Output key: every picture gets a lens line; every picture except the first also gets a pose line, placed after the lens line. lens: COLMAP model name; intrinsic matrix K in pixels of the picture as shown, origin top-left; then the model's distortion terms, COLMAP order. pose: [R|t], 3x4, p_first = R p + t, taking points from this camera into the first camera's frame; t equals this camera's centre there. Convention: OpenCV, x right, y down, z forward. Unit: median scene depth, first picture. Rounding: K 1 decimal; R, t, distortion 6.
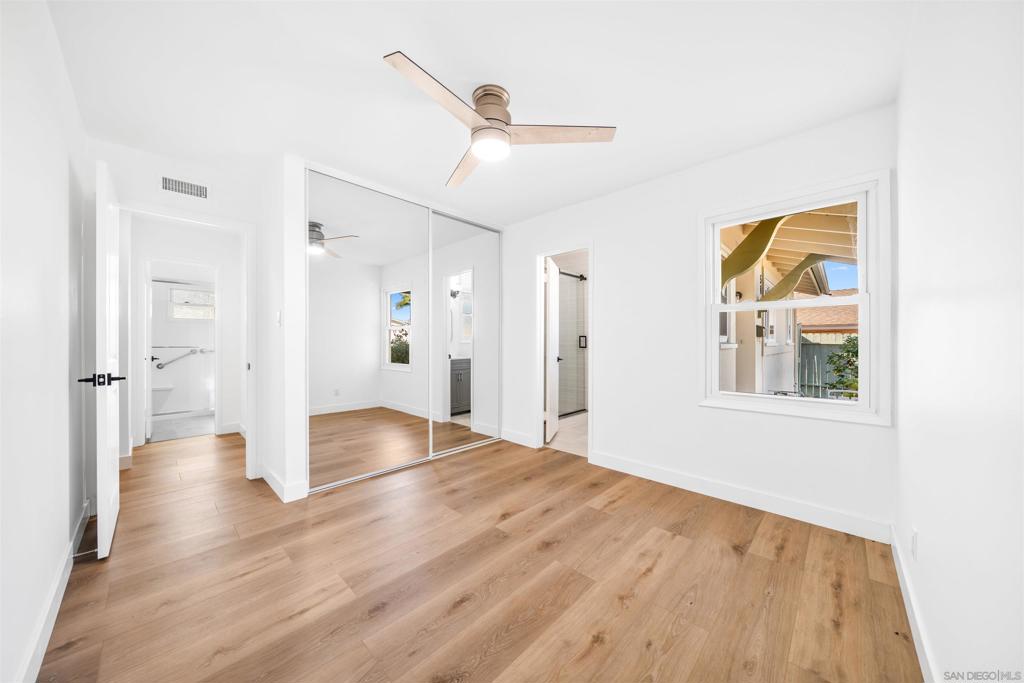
lens RADIAL K [[348.7, 0, 509.9], [0, 348.7, 343.3], [0, 0, 1]] dist [-0.000904, -0.000099]
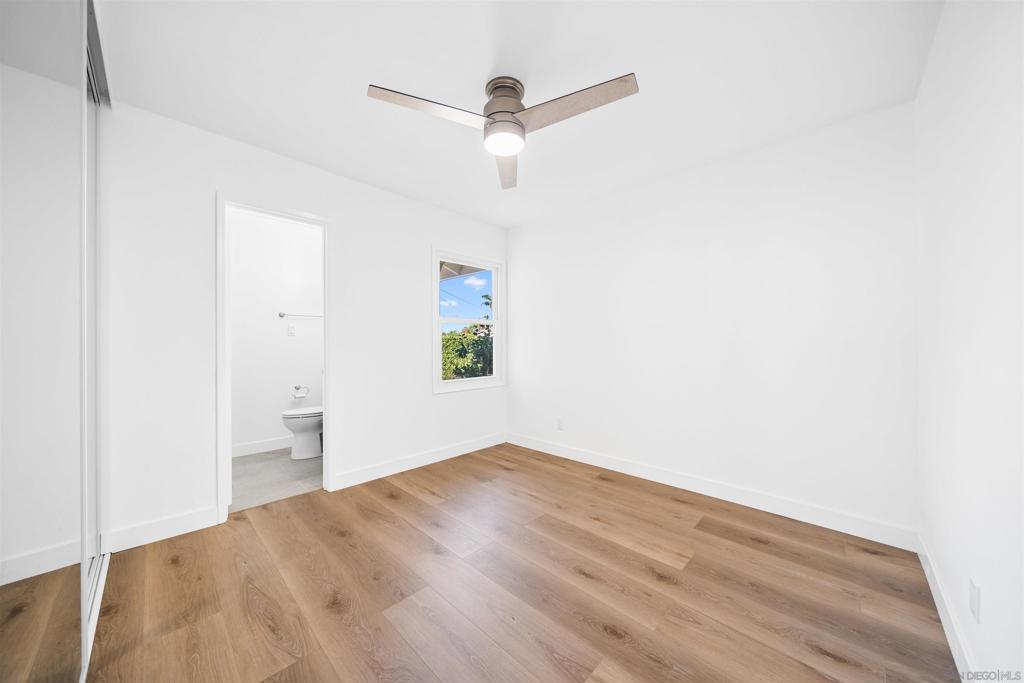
lens RADIAL K [[348.7, 0, 509.9], [0, 348.7, 343.3], [0, 0, 1]] dist [-0.000904, -0.000099]
pose [[0.011672, 0.004501, 0.999922, -1.003776], [0.005129, 0.999976, -0.004561, -0.000886], [-0.999919, 0.005182, 0.011649, 0.965170]]
